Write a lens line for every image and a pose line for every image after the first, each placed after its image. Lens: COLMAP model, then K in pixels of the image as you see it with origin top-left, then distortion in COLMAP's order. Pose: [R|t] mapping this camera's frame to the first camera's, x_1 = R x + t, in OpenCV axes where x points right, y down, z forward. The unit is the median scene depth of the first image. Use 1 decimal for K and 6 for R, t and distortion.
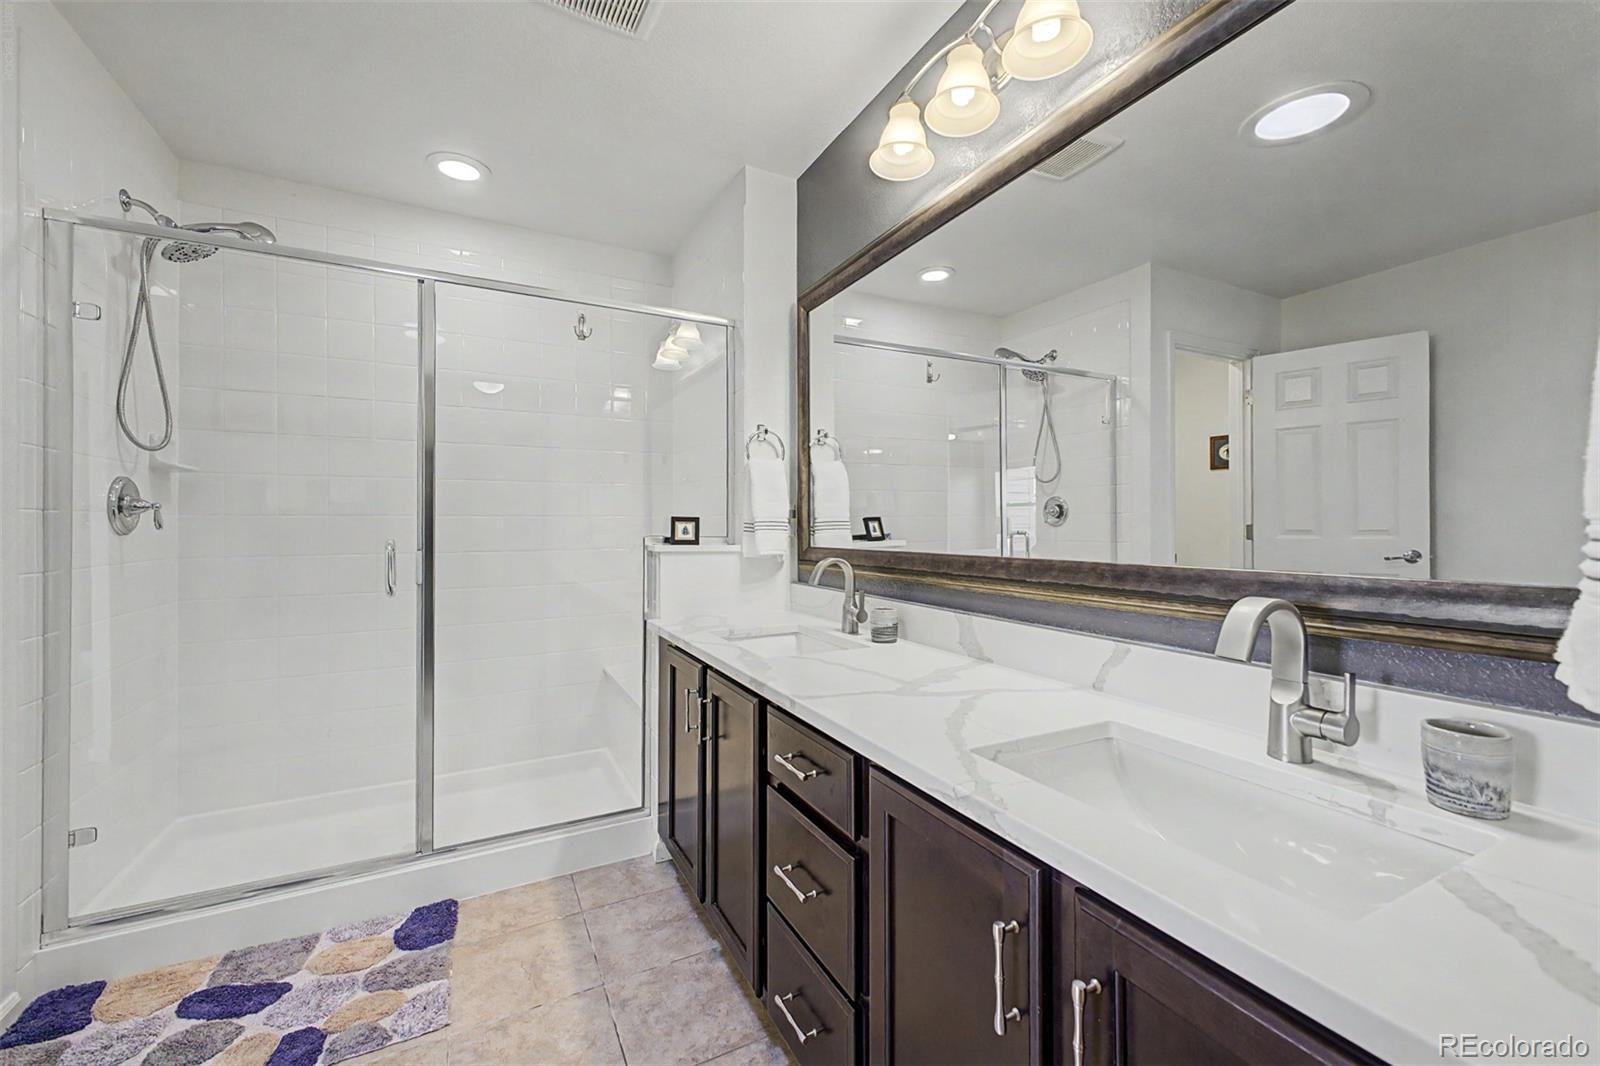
lens RADIAL K [[639.0, 0, 799.6], [0, 639.0, 524.4], [0, 0, 1]] dist [-0.000182, -0.000403]
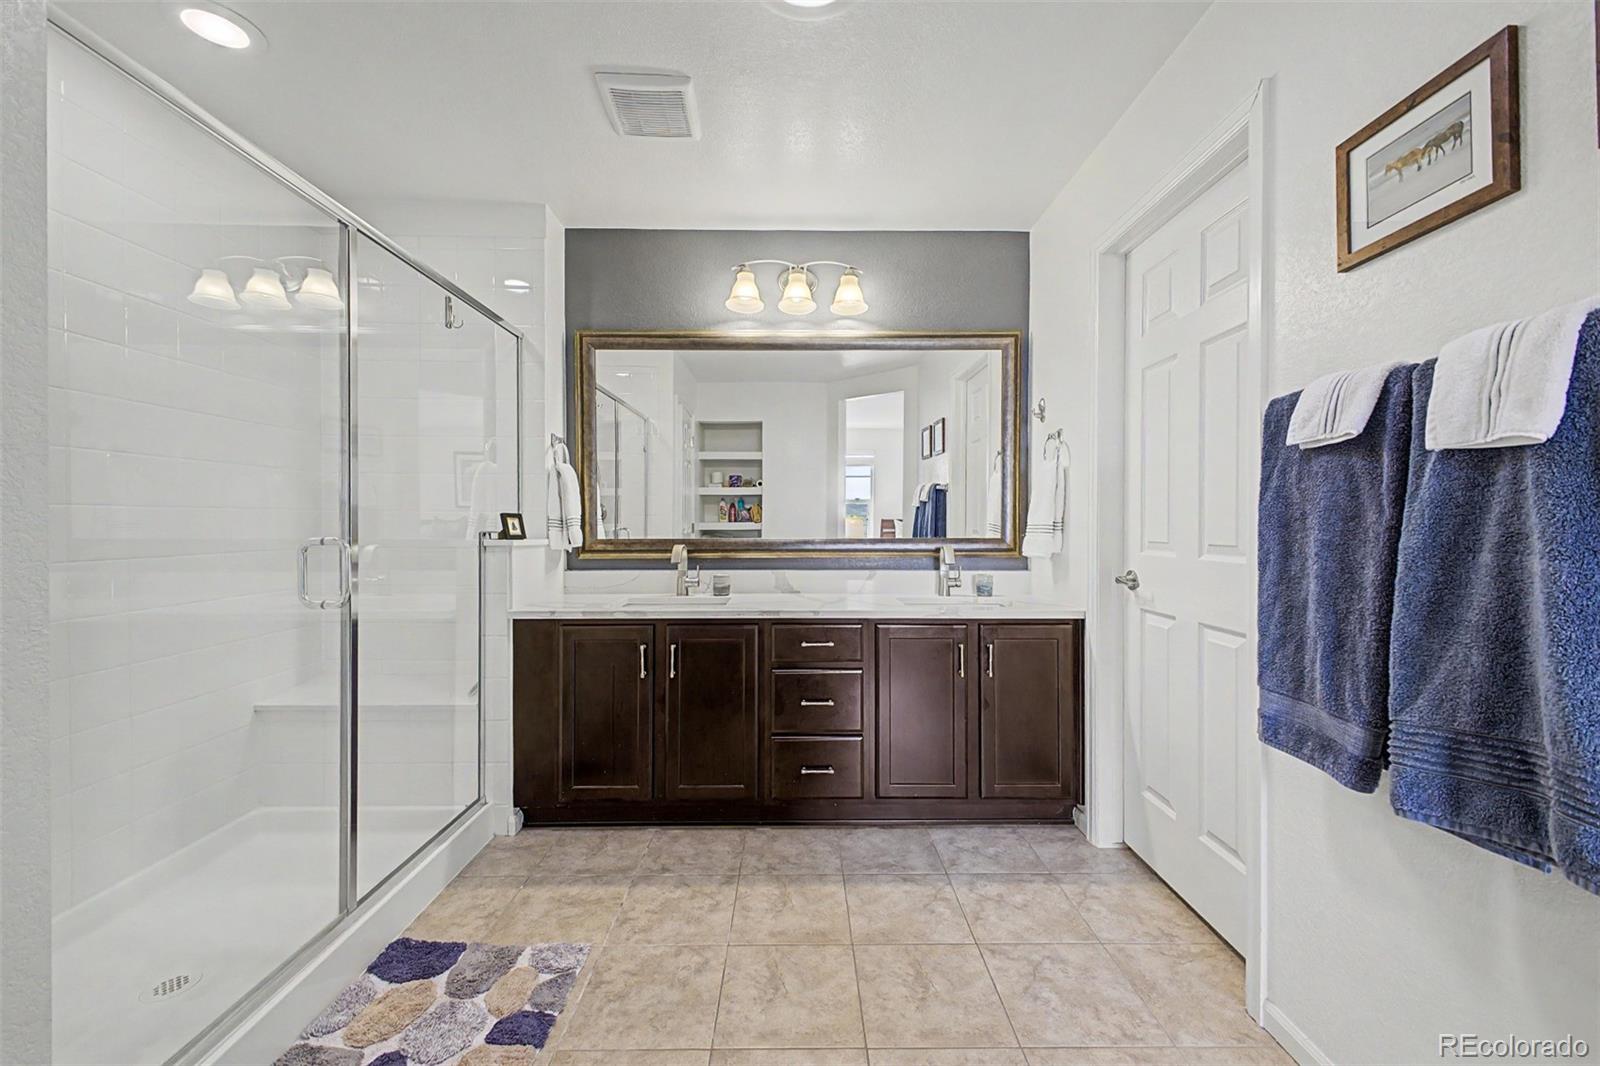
lens RADIAL K [[639.0, 0, 802.9], [0, 639.0, 528.9], [0, 0, 1]] dist [-0.000182, -0.000403]
pose [[0.447357, -0.005125, 0.894341, -1.132502], [0.000482, 0.999985, 0.005490, 0.010738], [-0.894355, -0.002025, 0.447352, 0.102613]]
